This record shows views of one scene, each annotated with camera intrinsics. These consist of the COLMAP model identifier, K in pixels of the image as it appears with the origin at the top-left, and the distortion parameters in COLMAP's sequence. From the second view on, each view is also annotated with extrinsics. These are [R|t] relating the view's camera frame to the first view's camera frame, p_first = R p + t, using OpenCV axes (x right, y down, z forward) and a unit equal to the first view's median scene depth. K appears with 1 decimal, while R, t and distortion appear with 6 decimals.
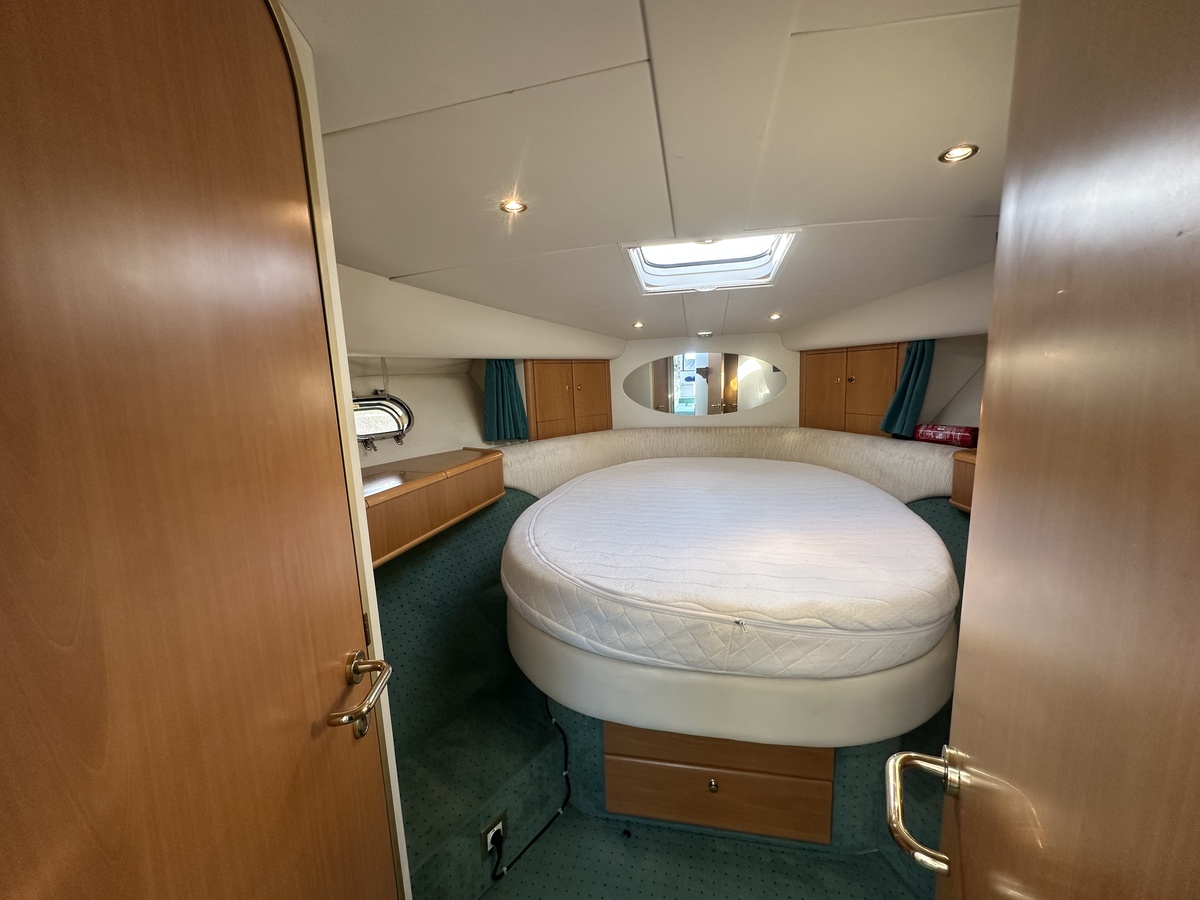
lens RADIAL K [[478.8, 0, 600.0], [0, 478.8, 450.0], [0, 0, 1]] dist [-0.003604, 0.000501]
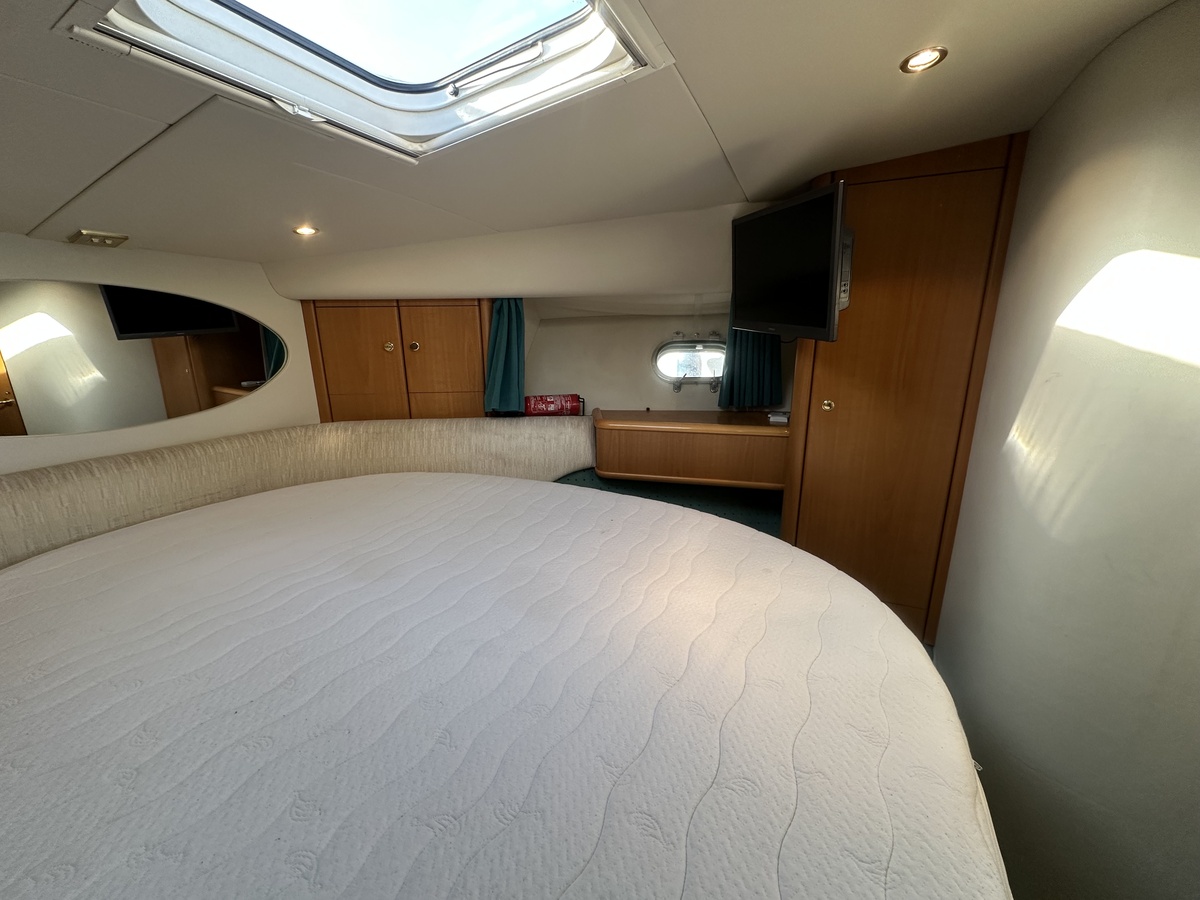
lens RADIAL K [[478.8, 0, 600.0], [0, 478.8, 450.0], [0, 0, 1]] dist [-0.003604, 0.000501]
pose [[0.243979, -0.193409, 0.950298, -0.123854], [0.151857, 0.975442, 0.159539, -0.067245], [-0.957817, 0.105385, 0.267358, 0.554853]]
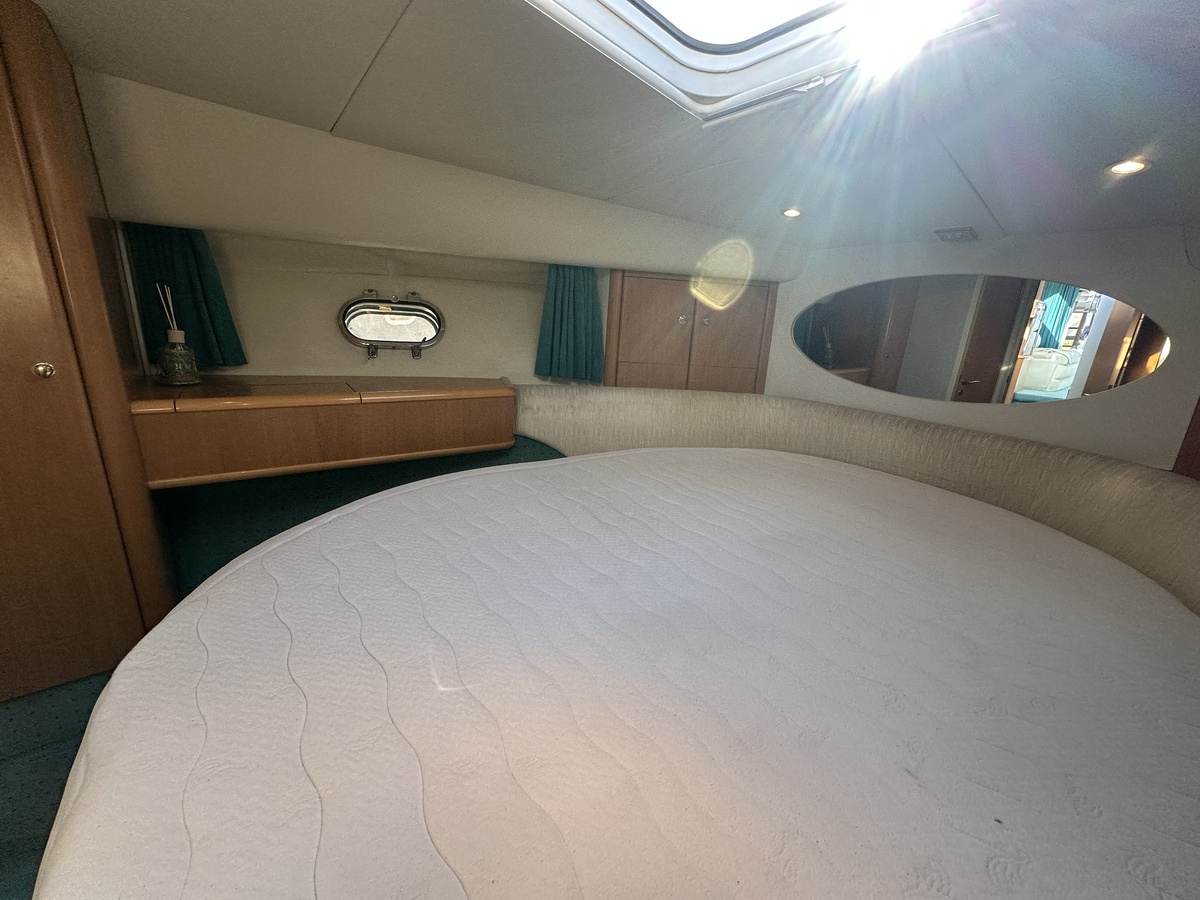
lens RADIAL K [[480.6, 0, 597.7], [0, 480.6, 466.0], [0, 0, 1]] dist [0.003362, 0.000358]
pose [[0.766200, 0.271013, -0.582657, 0.331570], [-0.183208, 0.961212, 0.206171, -0.054661], [0.615932, -0.051221, 0.786133, 0.432095]]
